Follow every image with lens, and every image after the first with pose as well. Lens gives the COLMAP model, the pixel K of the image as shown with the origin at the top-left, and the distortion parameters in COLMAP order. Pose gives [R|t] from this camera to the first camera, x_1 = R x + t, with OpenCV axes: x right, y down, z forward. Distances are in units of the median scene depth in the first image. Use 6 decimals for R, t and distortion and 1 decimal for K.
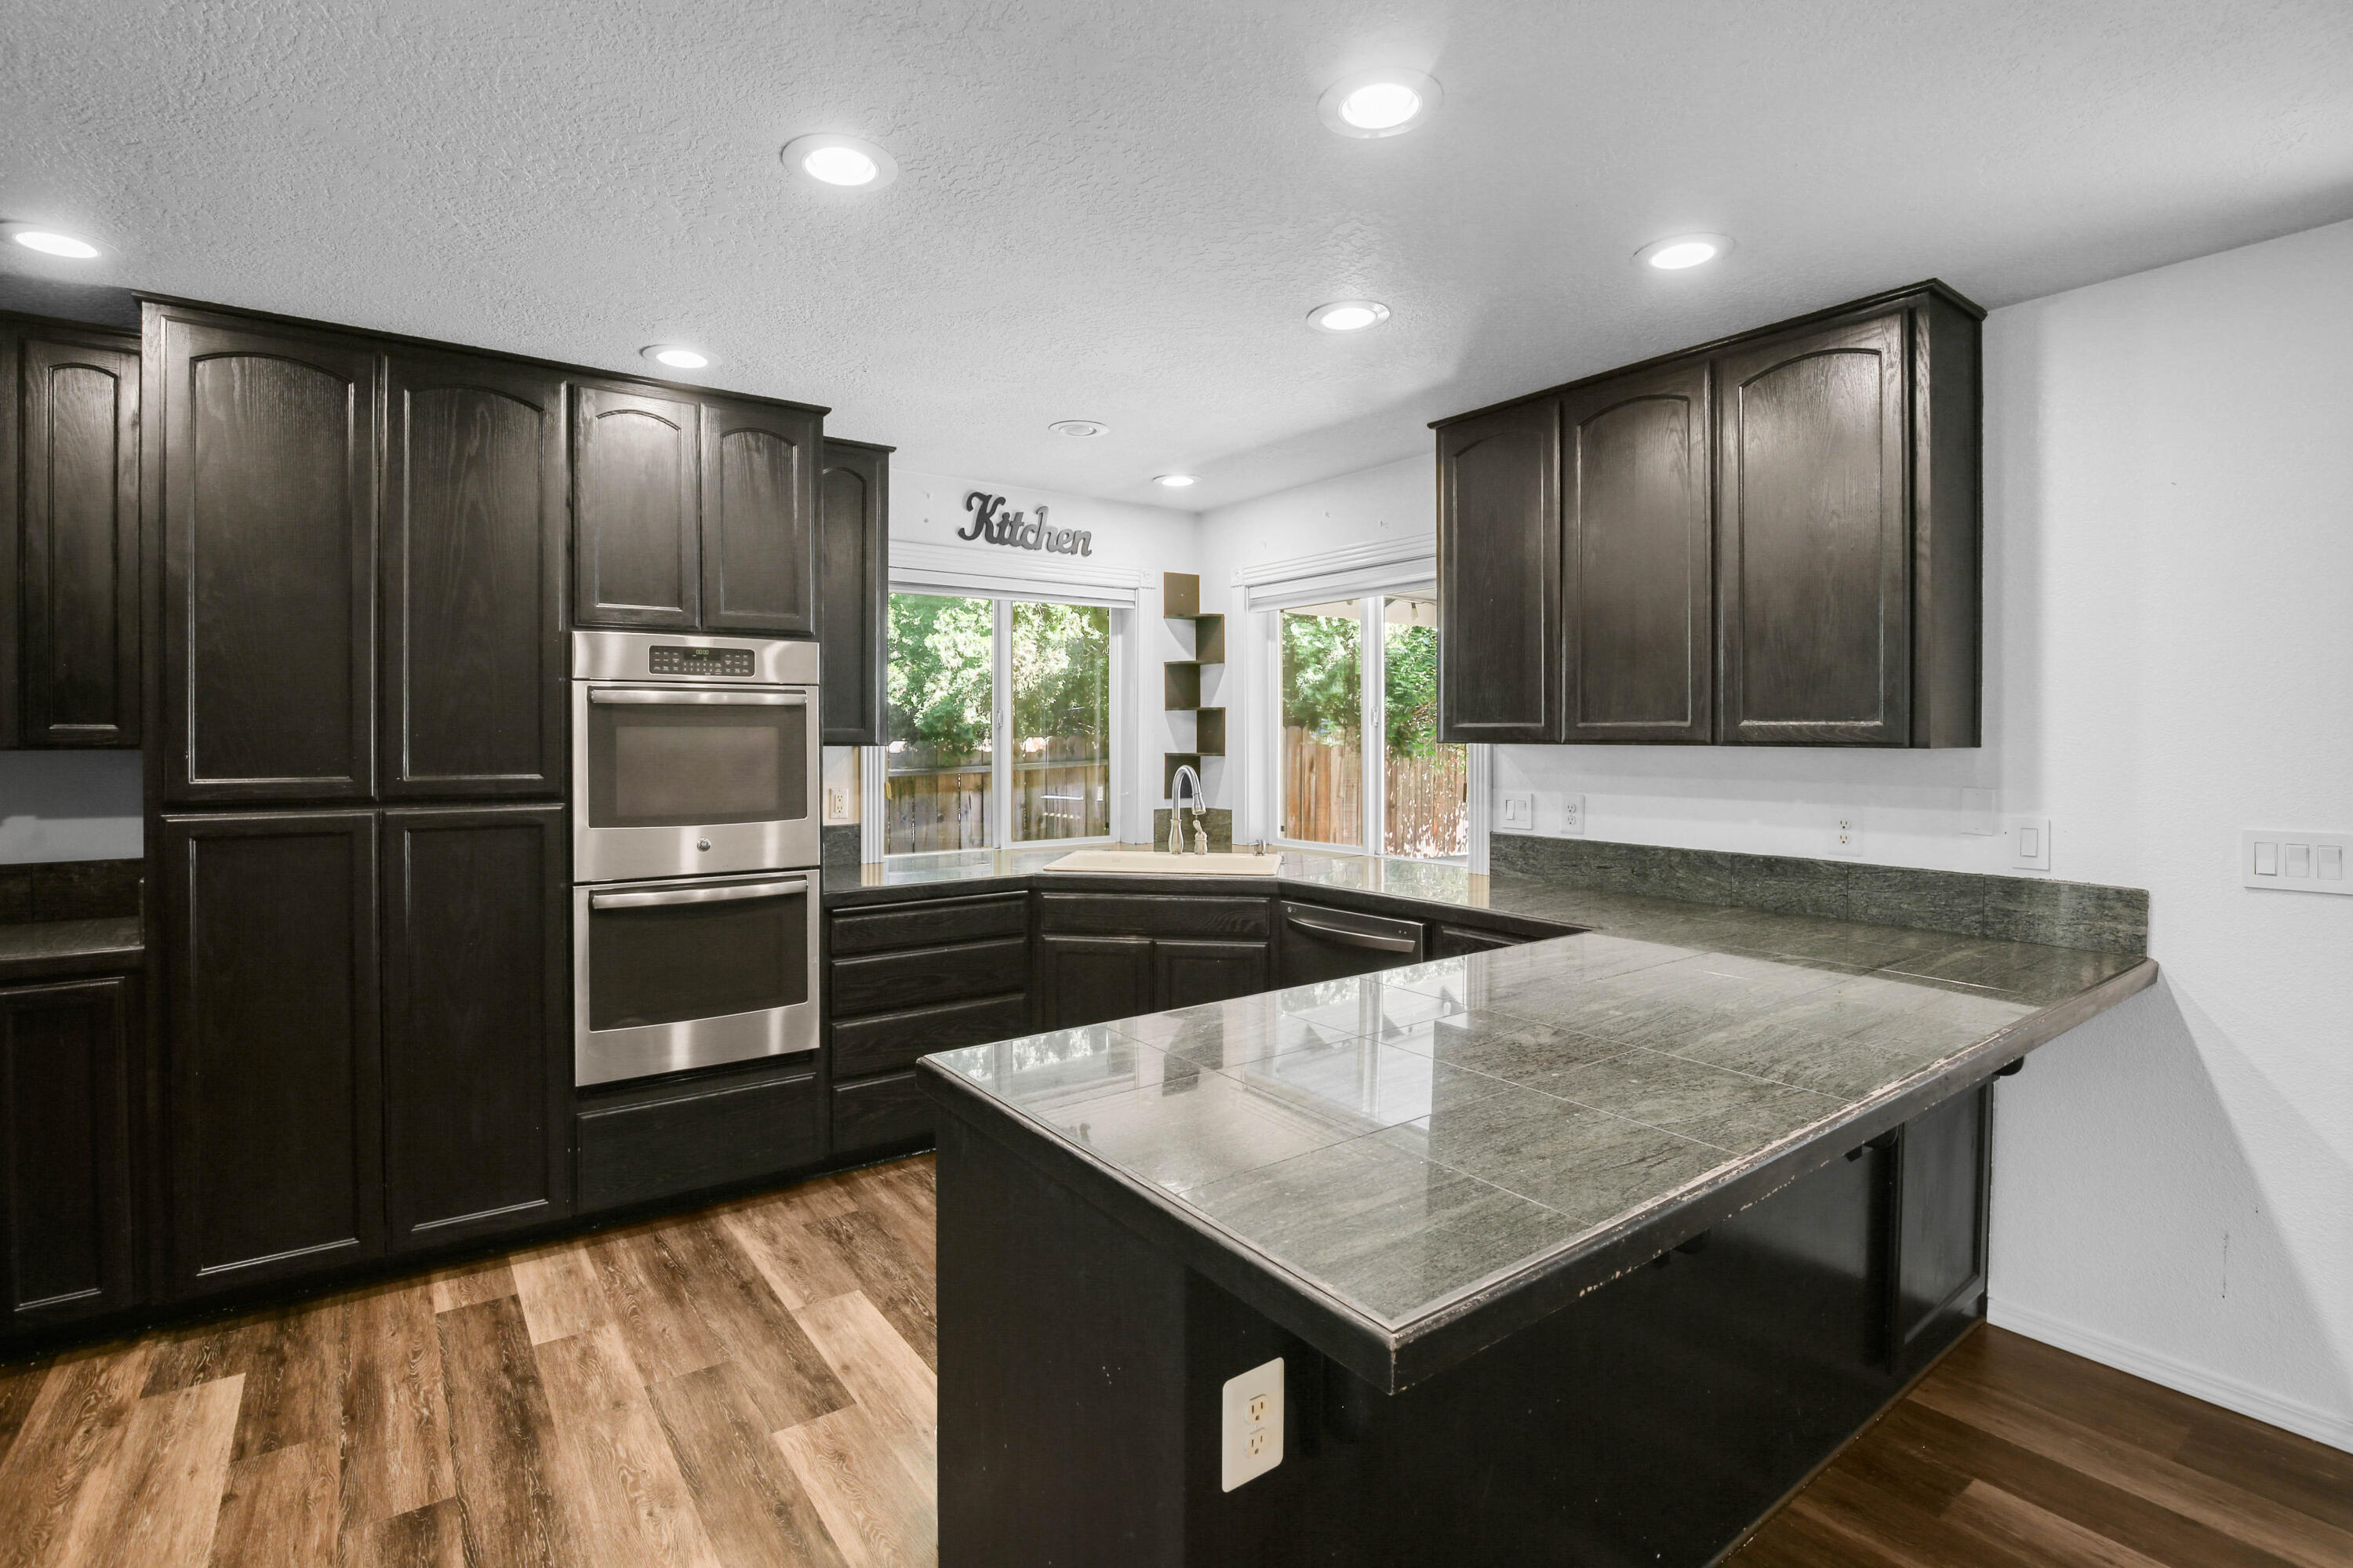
lens RADIAL K [[1091.8, 0, 1155.2], [0, 1091.8, 764.9], [0, 0, 1]] dist [-0.035000, 0.012356]
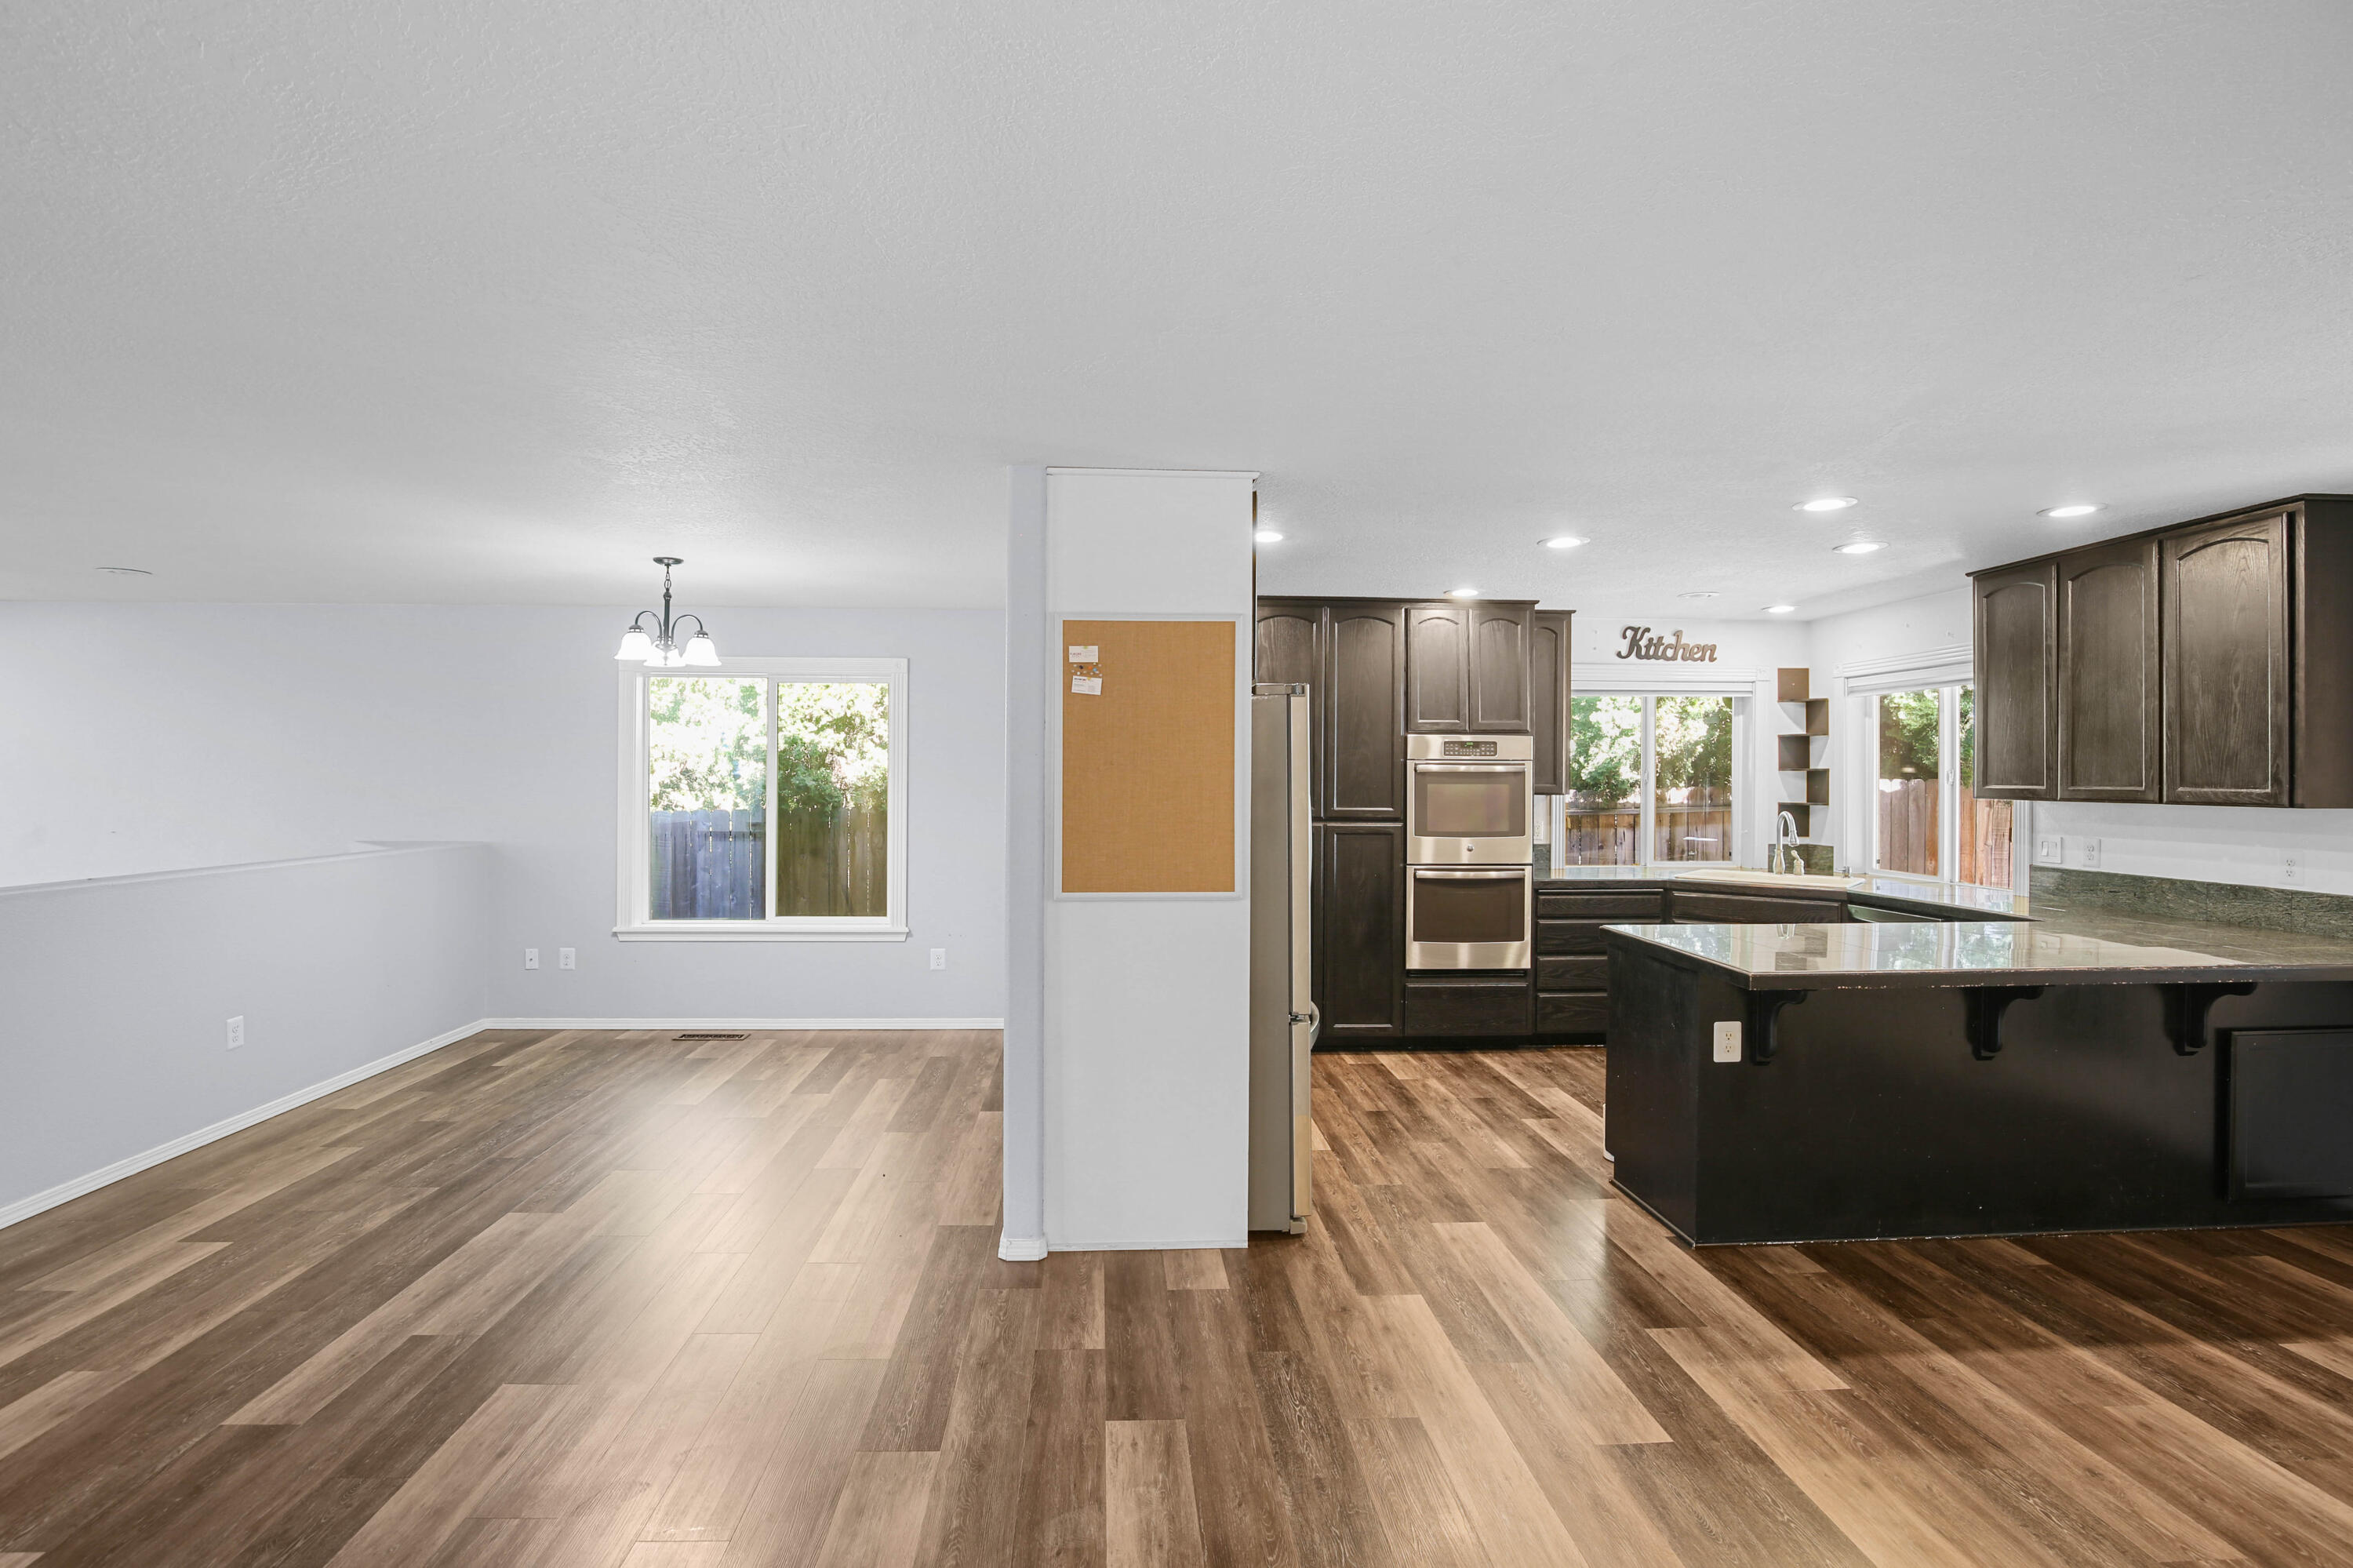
lens RADIAL K [[1091.8, 0, 1155.2], [0, 1091.8, 764.9], [0, 0, 1]] dist [-0.035000, 0.012356]
pose [[0.838292, -0.000525, -0.545222, 0.114959], [-0.020742, 0.999245, -0.032852, 0.003412], [0.544827, 0.038849, 0.837648, -0.675502]]
